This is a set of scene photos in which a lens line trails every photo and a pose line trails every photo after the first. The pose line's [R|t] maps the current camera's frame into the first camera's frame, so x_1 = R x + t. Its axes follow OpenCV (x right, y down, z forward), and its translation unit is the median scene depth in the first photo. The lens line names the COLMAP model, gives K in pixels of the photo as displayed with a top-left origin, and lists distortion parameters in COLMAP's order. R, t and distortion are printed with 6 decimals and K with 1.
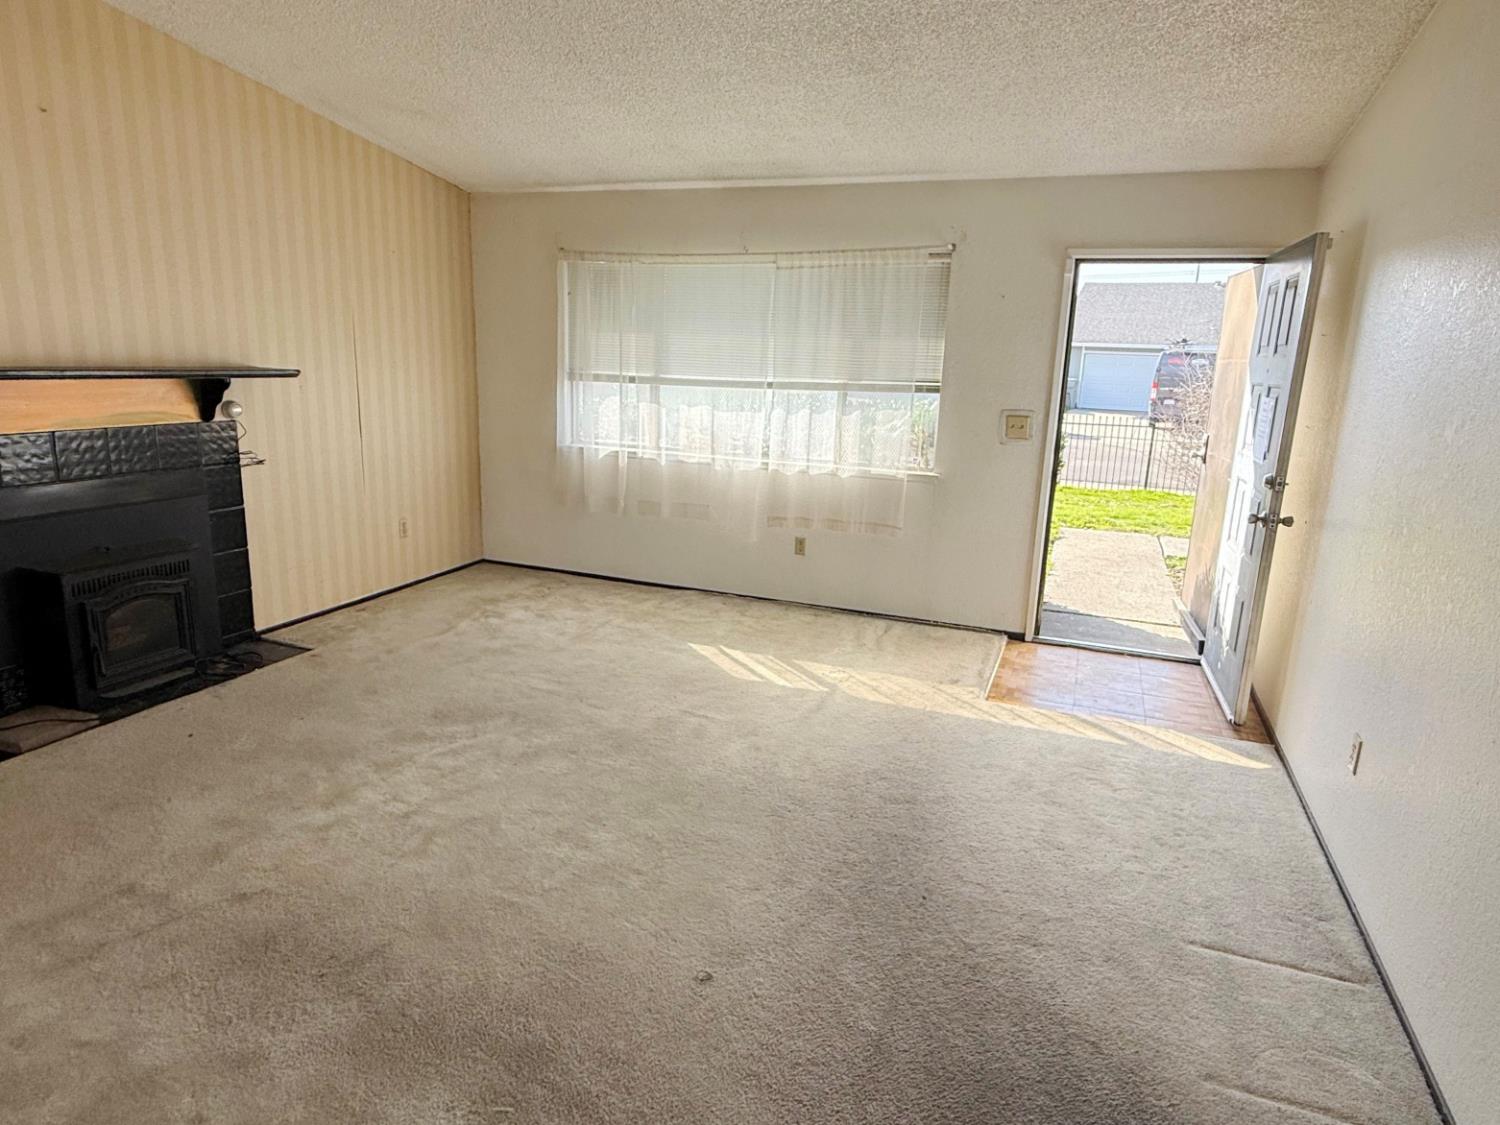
lens RADIAL K [[889.3, 0, 750.0], [0, 889.3, 562.5], [0, 0, 1]] dist [-0.002113, -0.001437]
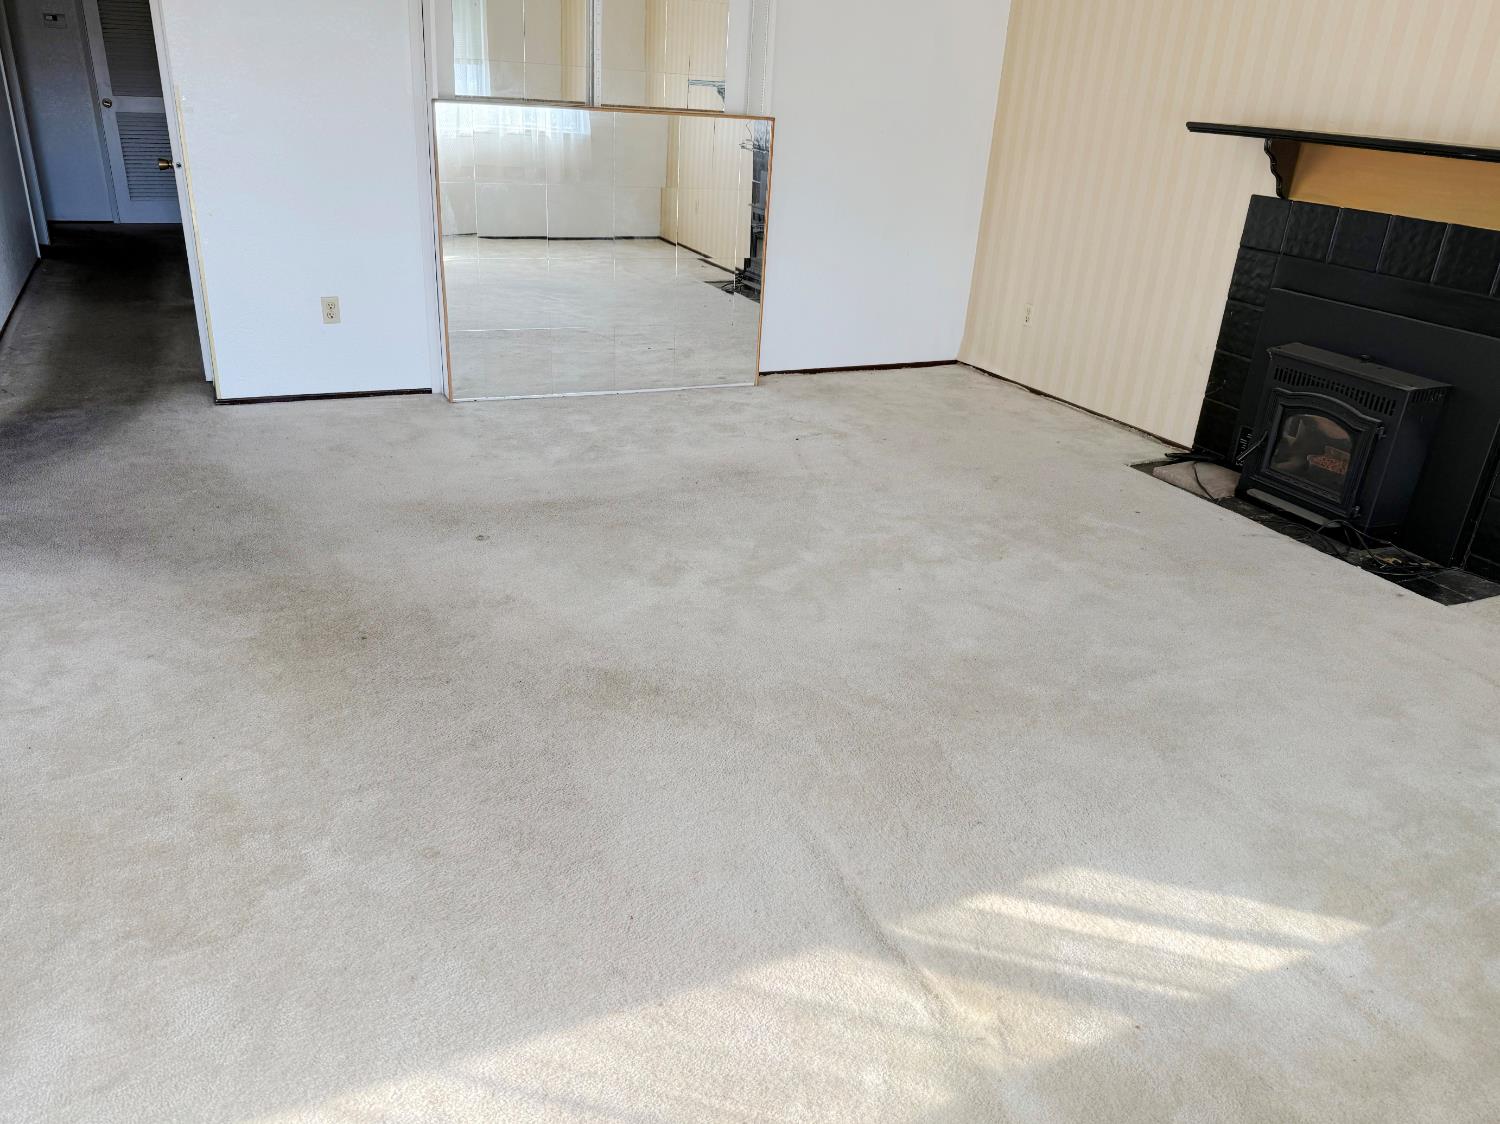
lens RADIAL K [[1085.2, 0, 750.0], [0, 1085.2, 562.0], [0, 0, 1]] dist [0.080614, -0.144637]
pose [[-0.683359, 0.219653, -0.696256, 0.399575], [-0.249585, 0.825927, 0.505522, -0.203558], [0.686096, 0.519228, -0.509583, 1.039121]]
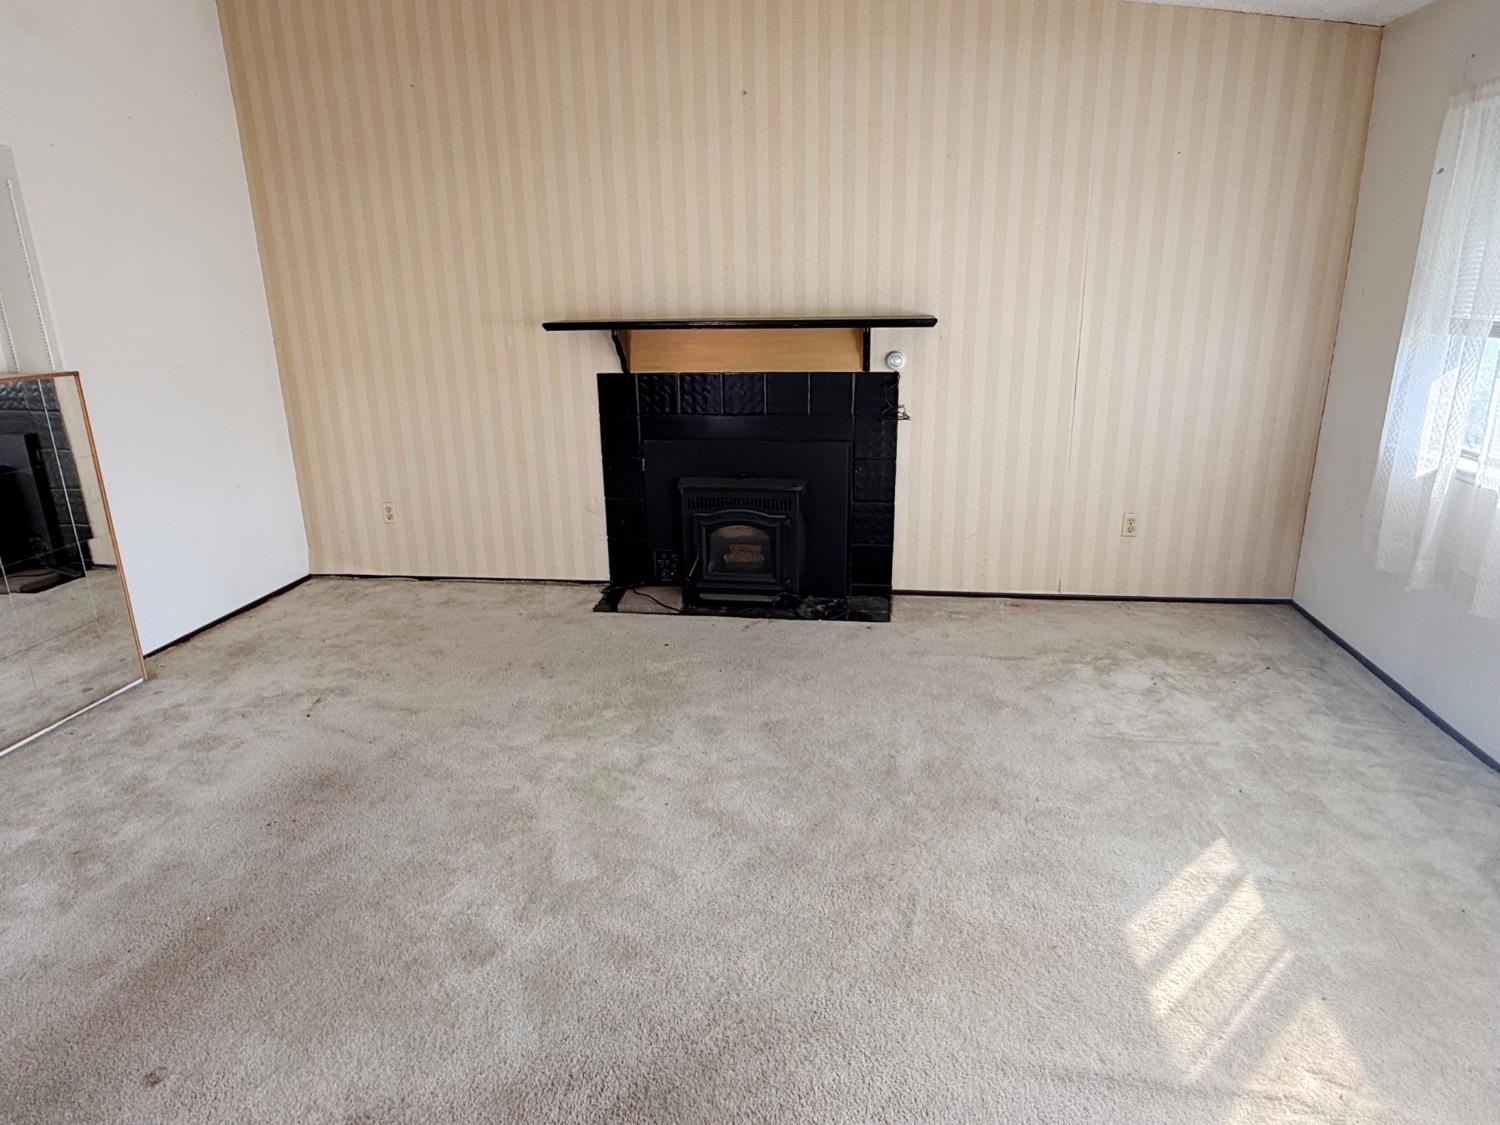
lens RADIAL K [[902.6, 0, 750.0], [0, 902.6, 562.5], [0, 0, 1]] dist [-0.001105, -0.002412]
pose [[0.206743, 0.241411, -0.948145, 0.357692], [-0.197969, 0.959358, 0.201099, -0.123270], [0.958158, 0.146127, 0.246132, 0.616628]]
